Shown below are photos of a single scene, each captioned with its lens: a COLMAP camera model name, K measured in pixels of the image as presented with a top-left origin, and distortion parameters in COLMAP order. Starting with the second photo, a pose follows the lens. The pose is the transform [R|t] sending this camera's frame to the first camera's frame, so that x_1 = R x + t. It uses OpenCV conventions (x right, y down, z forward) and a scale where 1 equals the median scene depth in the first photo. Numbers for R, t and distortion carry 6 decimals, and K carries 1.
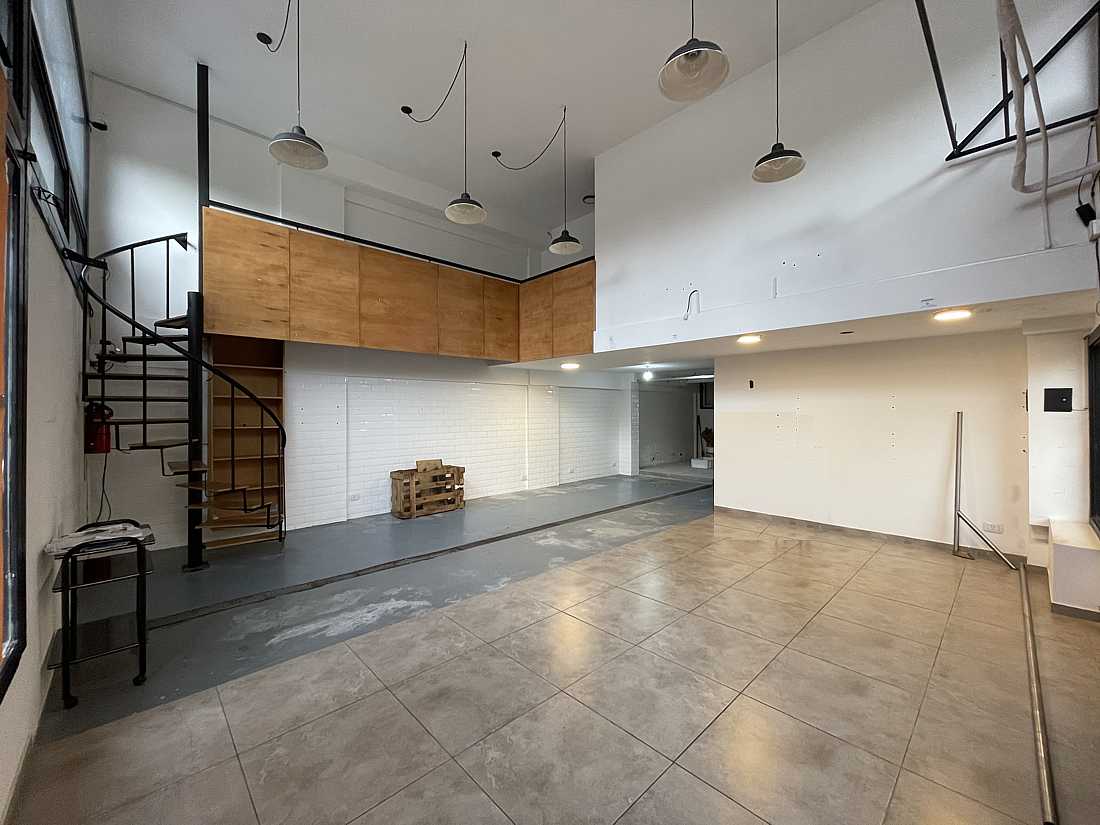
lens RADIAL K [[440.6, 0, 551.8], [0, 440.6, 411.1], [0, 0, 1]] dist [-0.000581, -0.000039]
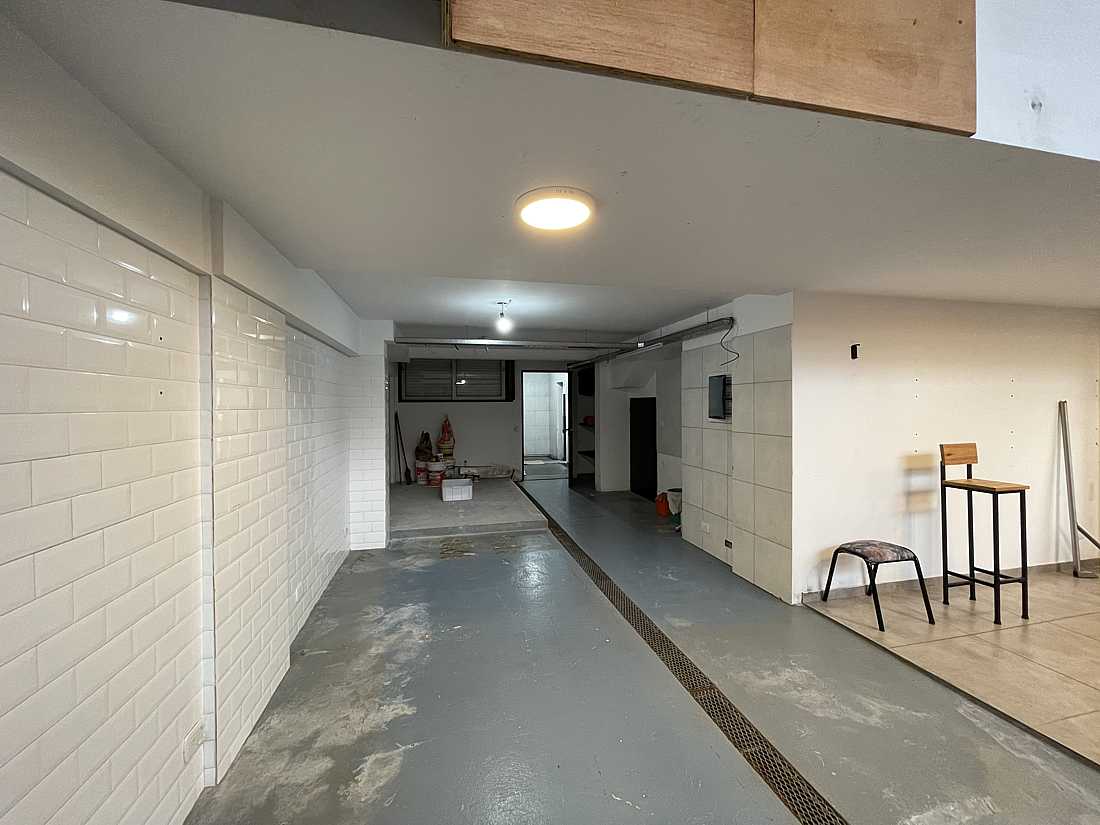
lens RADIAL K [[440.6, 0, 552.2], [0, 440.6, 408.6], [0, 0, 1]] dist [-0.000581, -0.000039]
pose [[0.494078, -0.006233, 0.869395, -0.153203], [0.005936, 0.999975, 0.003796, 0.004342], [-0.869397, 0.003285, 0.494103, 0.762543]]
